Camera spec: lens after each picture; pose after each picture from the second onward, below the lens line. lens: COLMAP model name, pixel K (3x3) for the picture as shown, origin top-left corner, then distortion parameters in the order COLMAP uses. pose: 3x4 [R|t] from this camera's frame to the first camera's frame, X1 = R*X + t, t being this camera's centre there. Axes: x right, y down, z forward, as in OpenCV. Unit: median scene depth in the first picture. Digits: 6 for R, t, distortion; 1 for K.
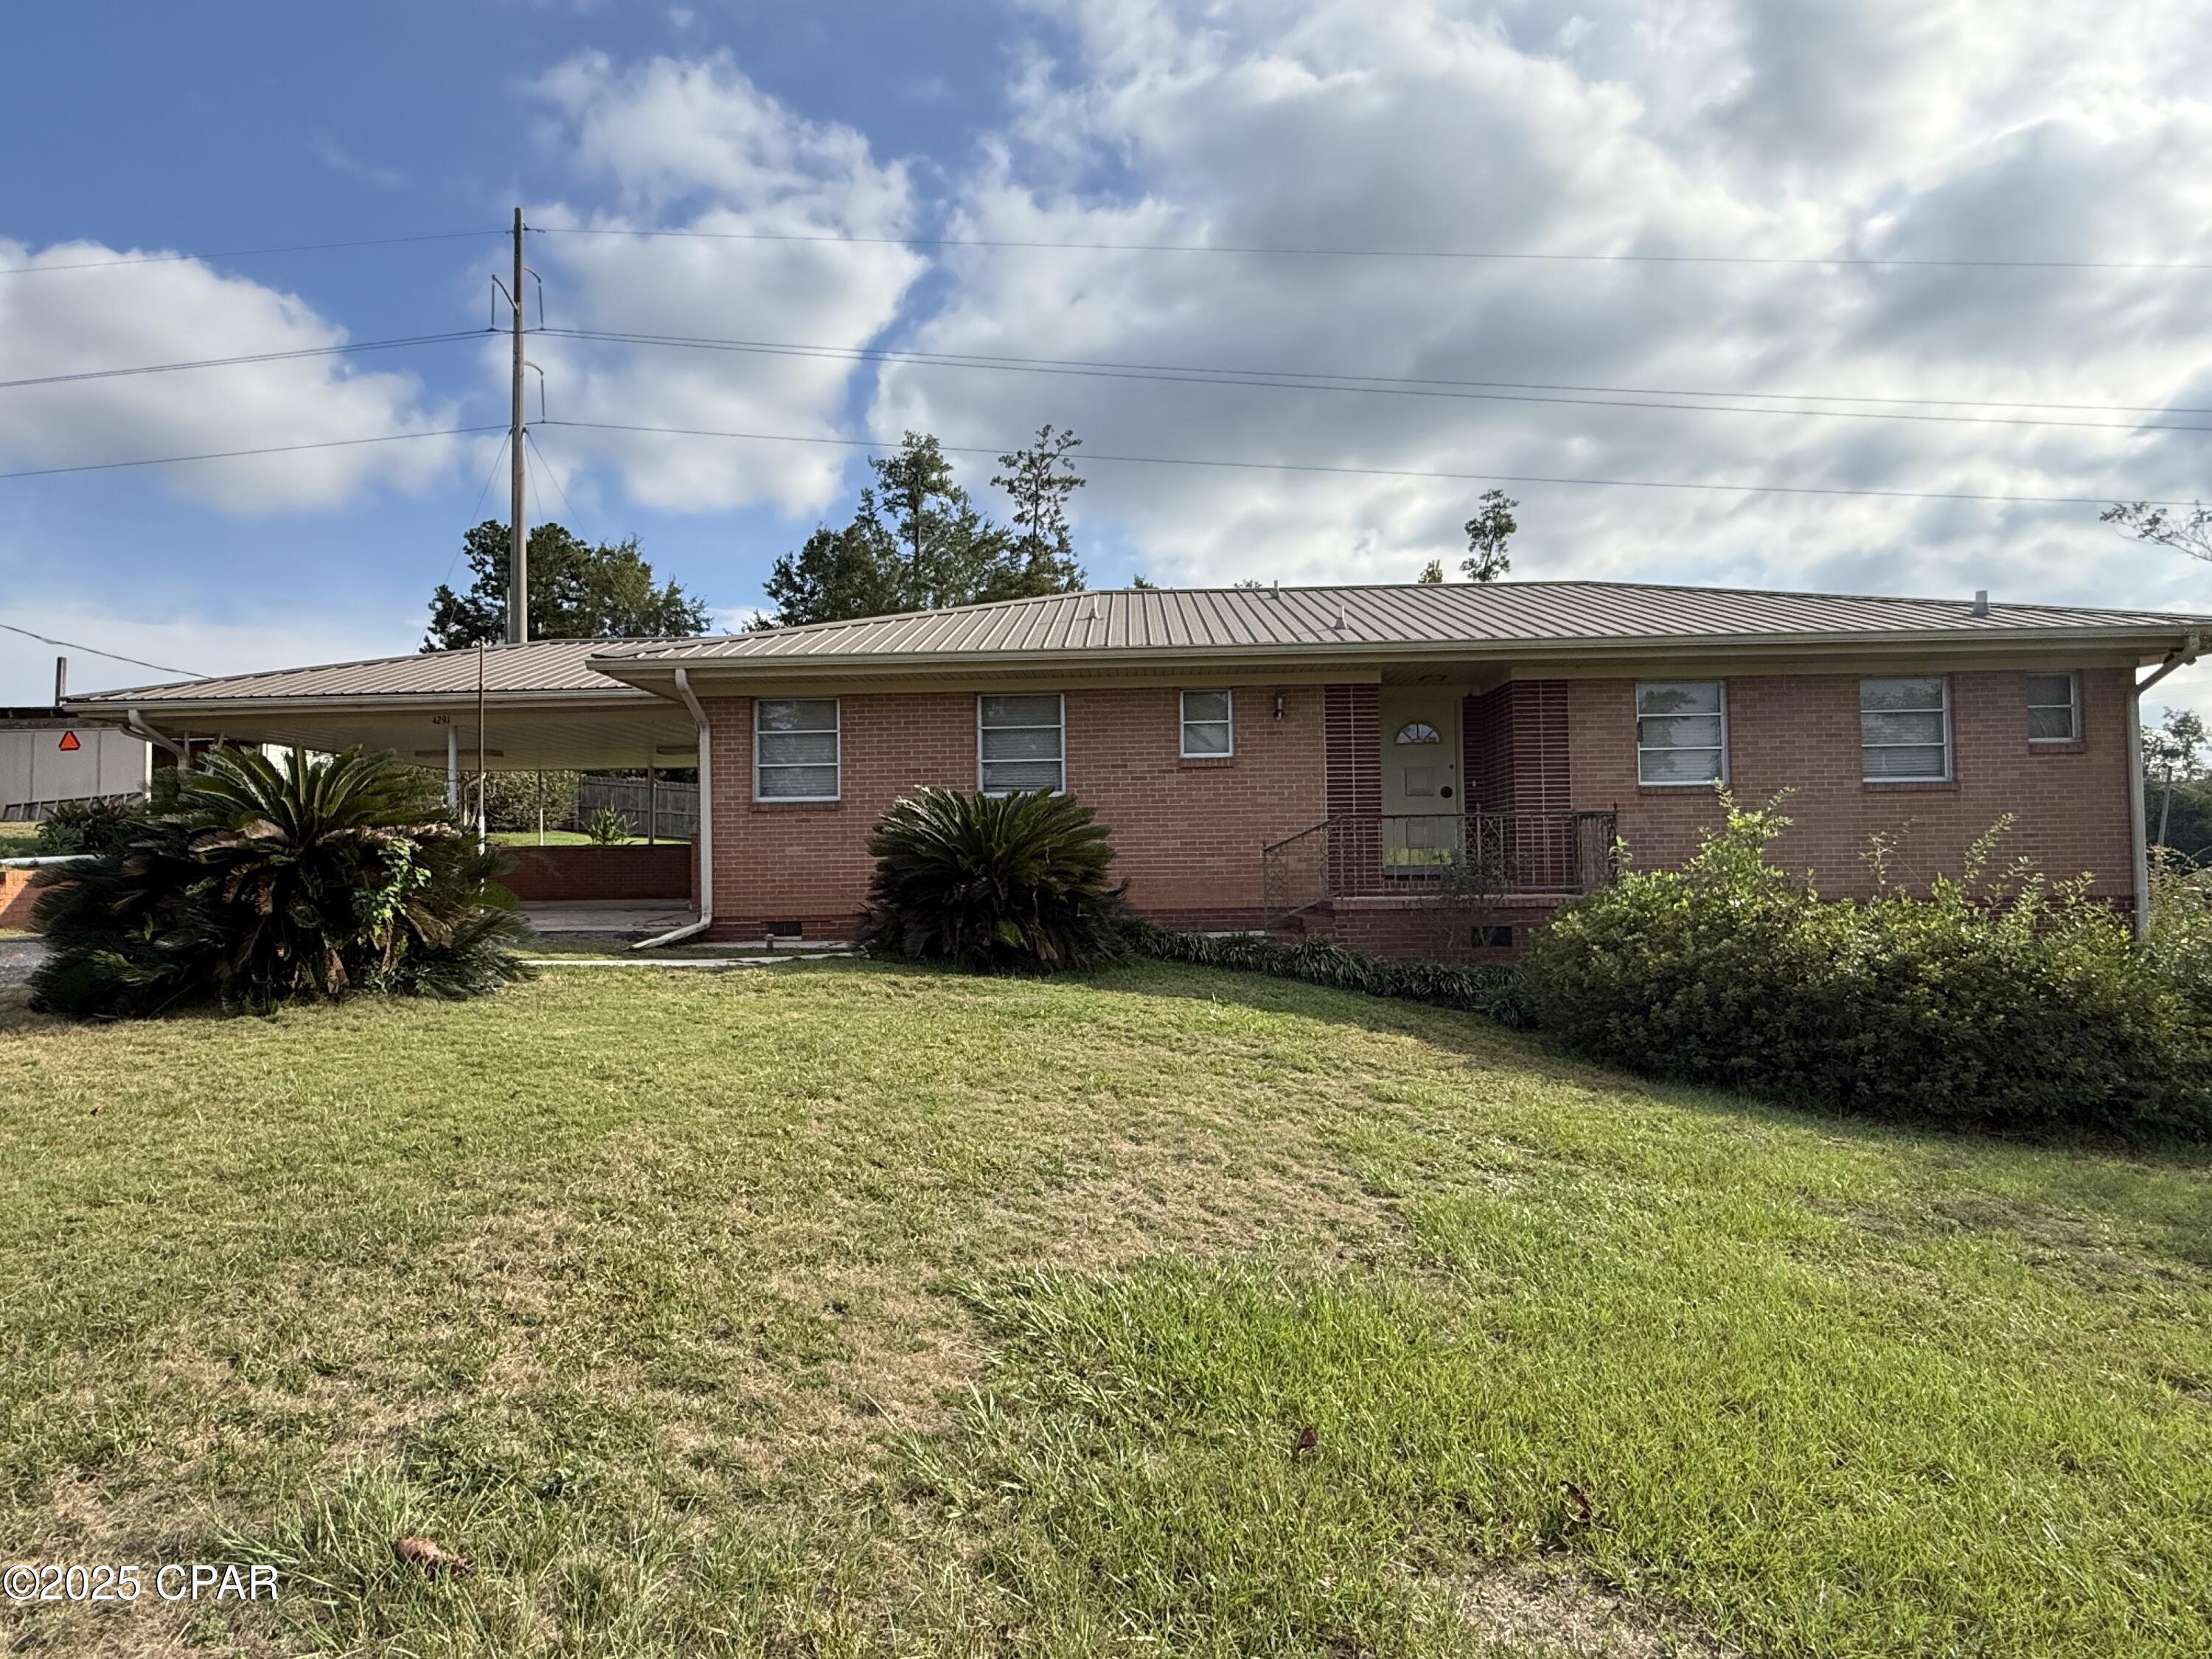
lens RADIAL K [[1229.8, 0, 1104.6], [0, 1229.8, 841.1], [0, 0, 1]] dist [0.052947, -0.001322]
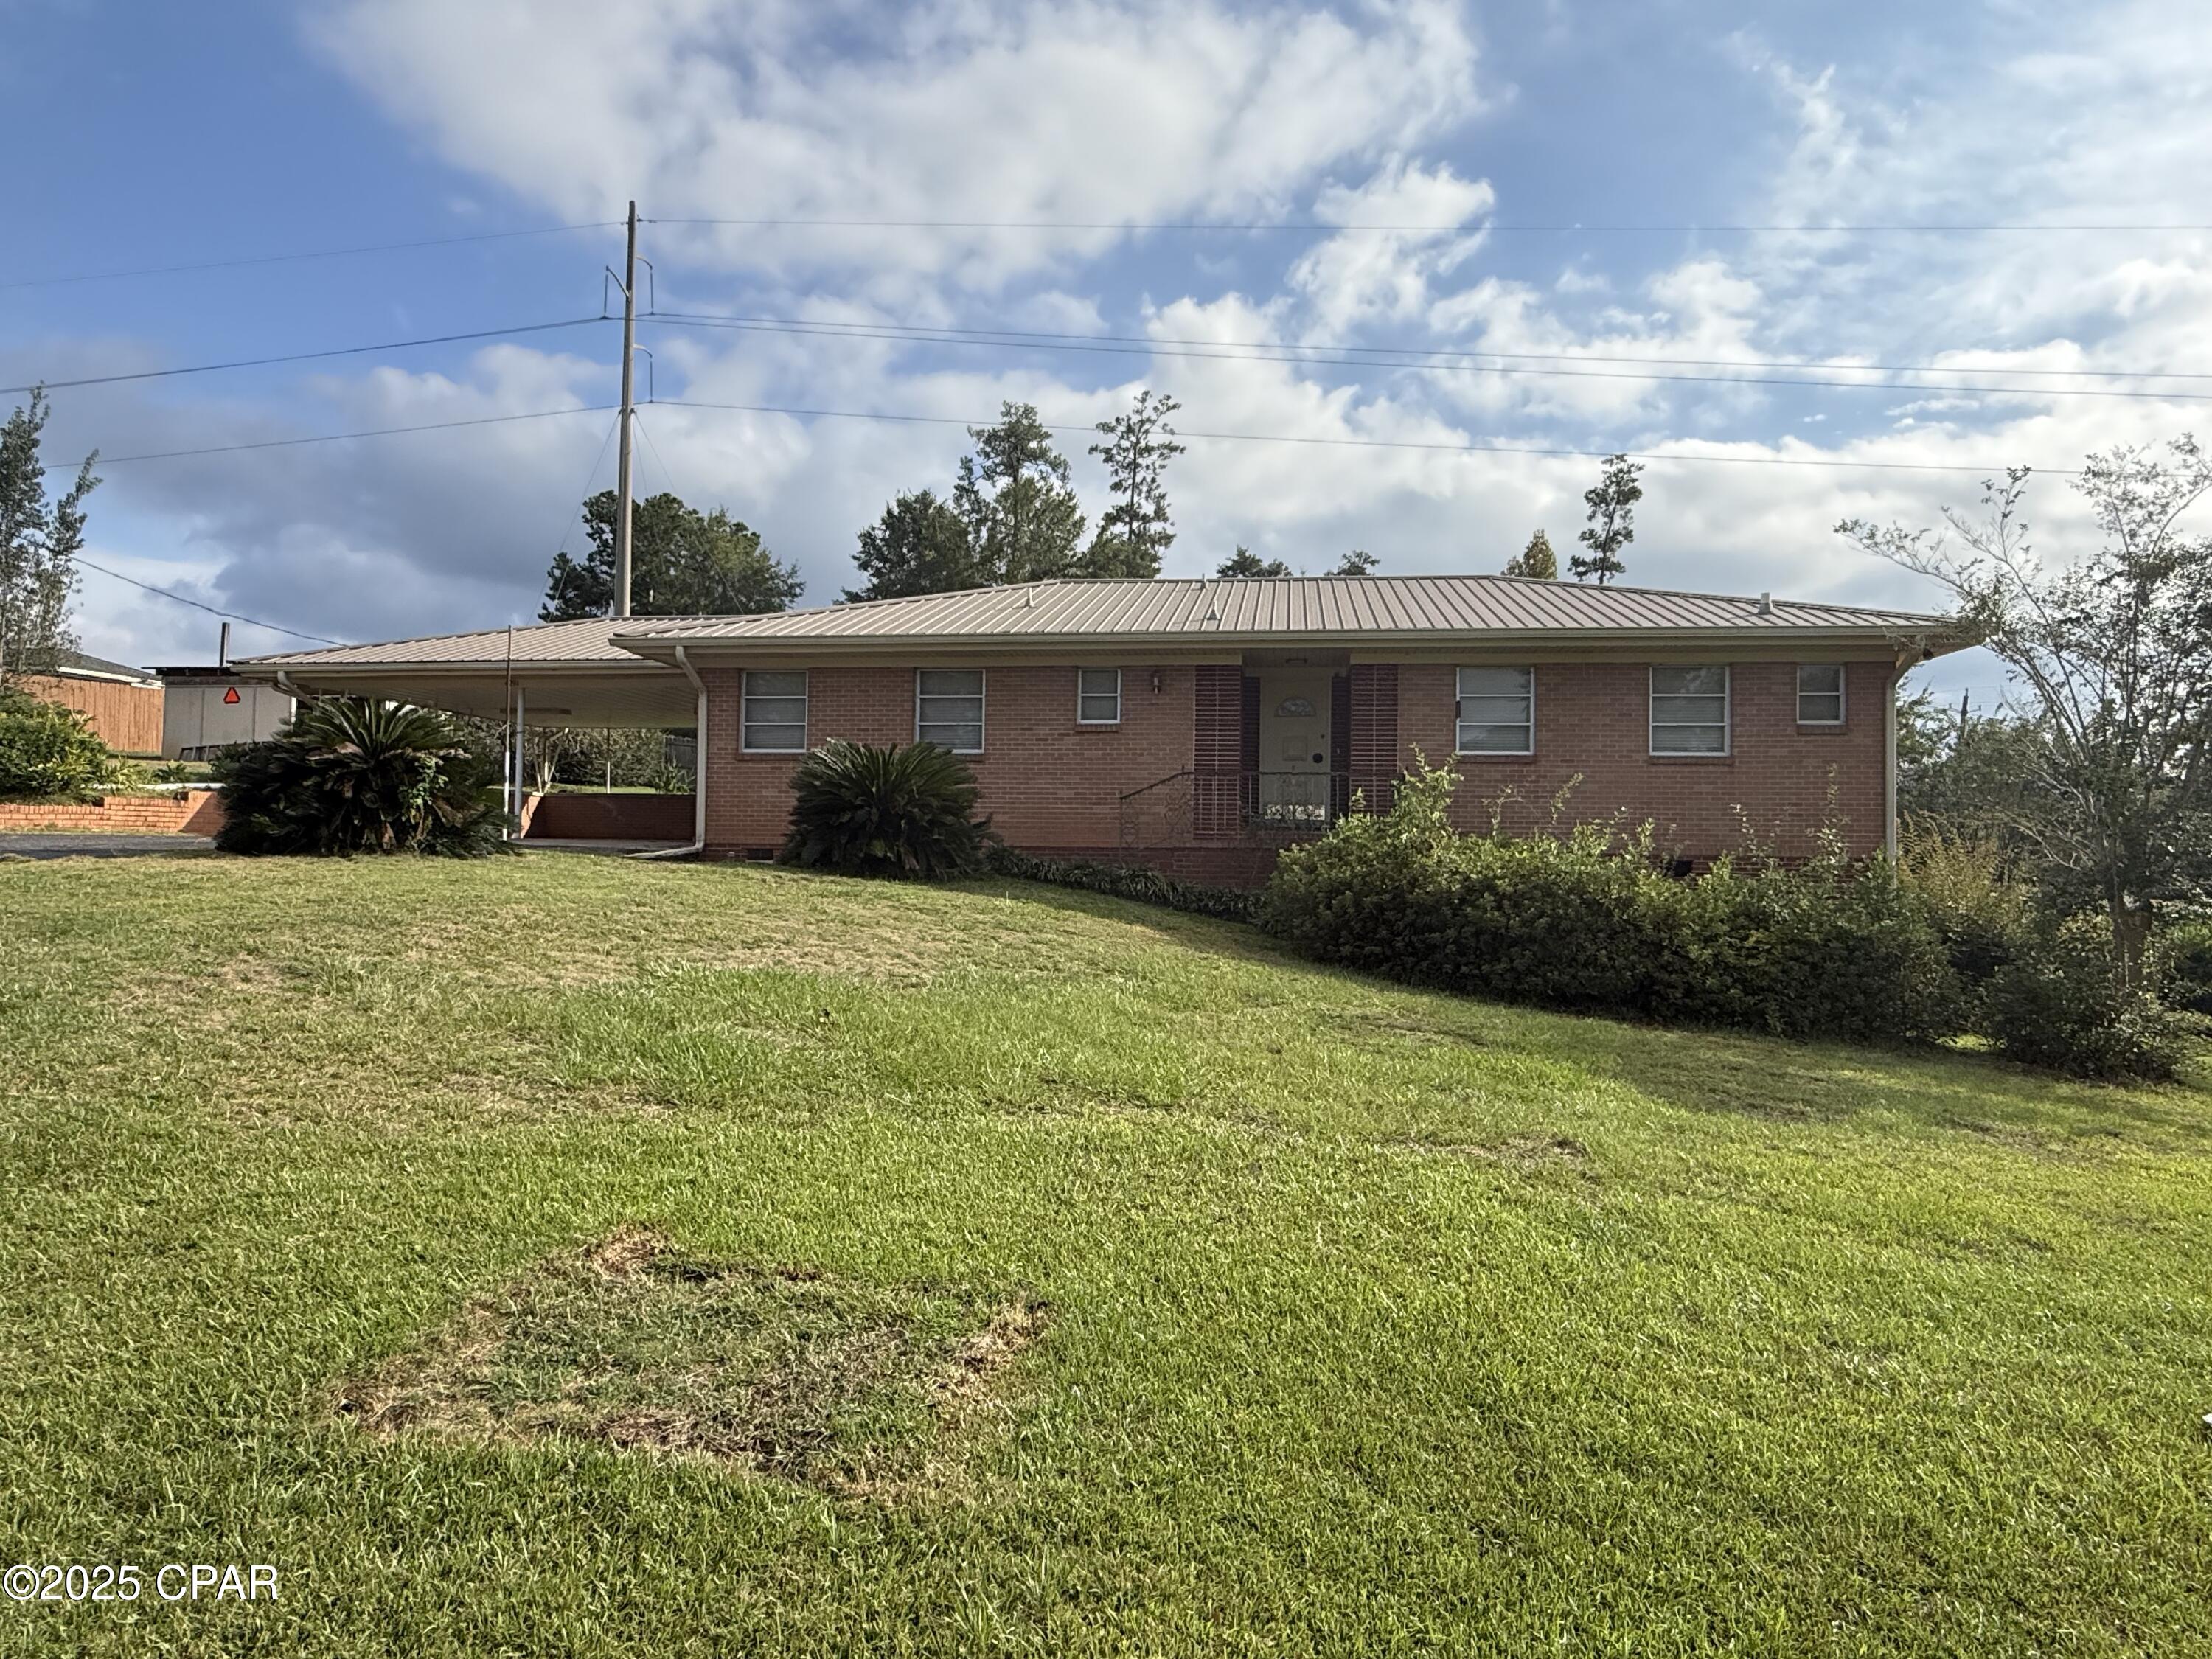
lens RADIAL K [[1331.1, 0, 1106.0], [0, 1331.1, 829.5], [0, 0, 1]] dist [0.076825, 0.001348]
pose [[0.993365, 0.027077, -0.111771, 0.196880], [-0.026566, 0.999629, 0.006060, 0.023024], [0.111894, -0.003051, 0.993715, -0.251173]]
